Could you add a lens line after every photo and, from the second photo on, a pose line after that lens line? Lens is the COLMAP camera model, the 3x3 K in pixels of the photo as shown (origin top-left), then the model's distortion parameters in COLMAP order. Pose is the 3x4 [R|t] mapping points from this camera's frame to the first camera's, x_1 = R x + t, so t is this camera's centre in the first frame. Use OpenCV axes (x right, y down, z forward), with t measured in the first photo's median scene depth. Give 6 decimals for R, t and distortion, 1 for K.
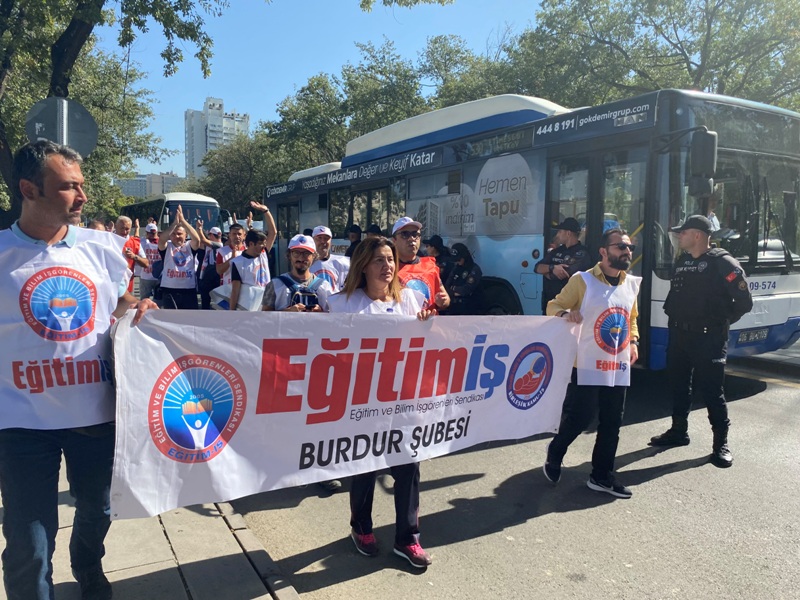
lens RADIAL K [[619.1, 0, 400.1], [0, 619.1, 311.4], [0, 0, 1]] dist [0.014421, 0.000634]
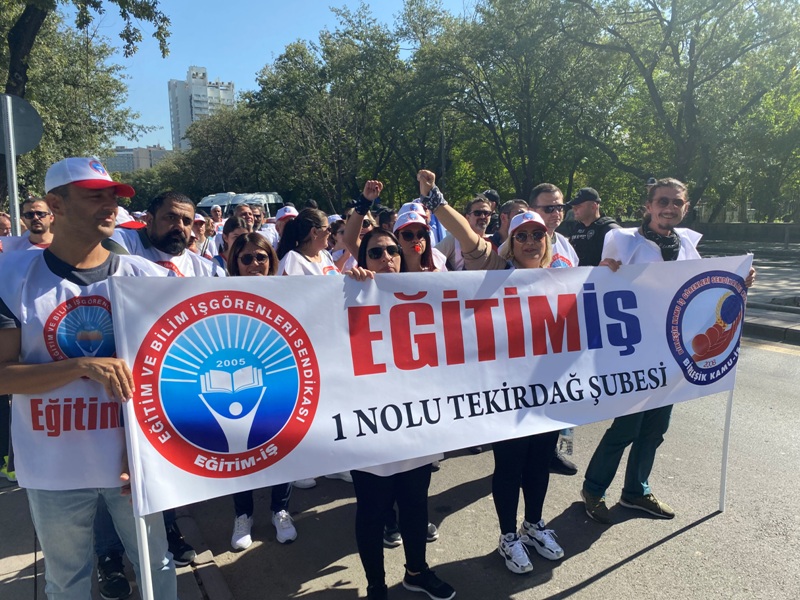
lens RADIAL K [[621.2, 0, 396.8], [0, 621.2, 309.9], [0, 0, 1]] dist [0.006038, 0.013208]
pose [[0.999343, -0.036226, -0.000780, 0.016955], [0.036218, 0.998007, 0.051675, -0.000945], [-0.001094, -0.051670, 0.998664, -0.012544]]
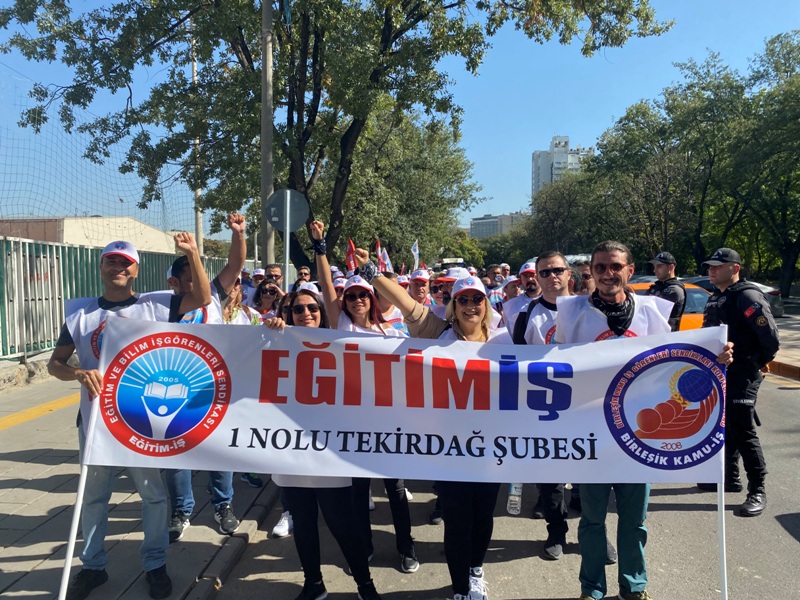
lens RADIAL K [[621.2, 0, 396.8], [0, 621.2, 309.9], [0, 0, 1]] dist [0.006038, 0.013208]
pose [[0.851902, -0.006786, -0.523657, 0.065559], [-0.022463, 0.998522, -0.049482, 0.000086], [0.523219, 0.053916, 0.850491, -0.011508]]
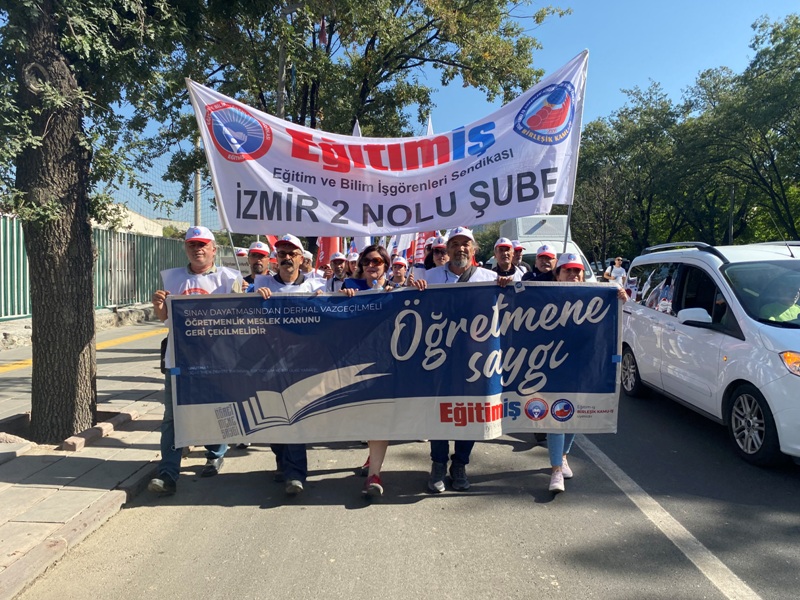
lens RADIAL K [[614.9, 0, 398.0], [0, 614.9, 303.0], [0, 0, 1]] dist [0.008231, -0.004919]
pose [[0.865165, 0.013786, -0.501297, 0.139180], [-0.046579, 0.997510, -0.052957, 0.018178], [0.499319, 0.069166, 0.863653, -0.109637]]
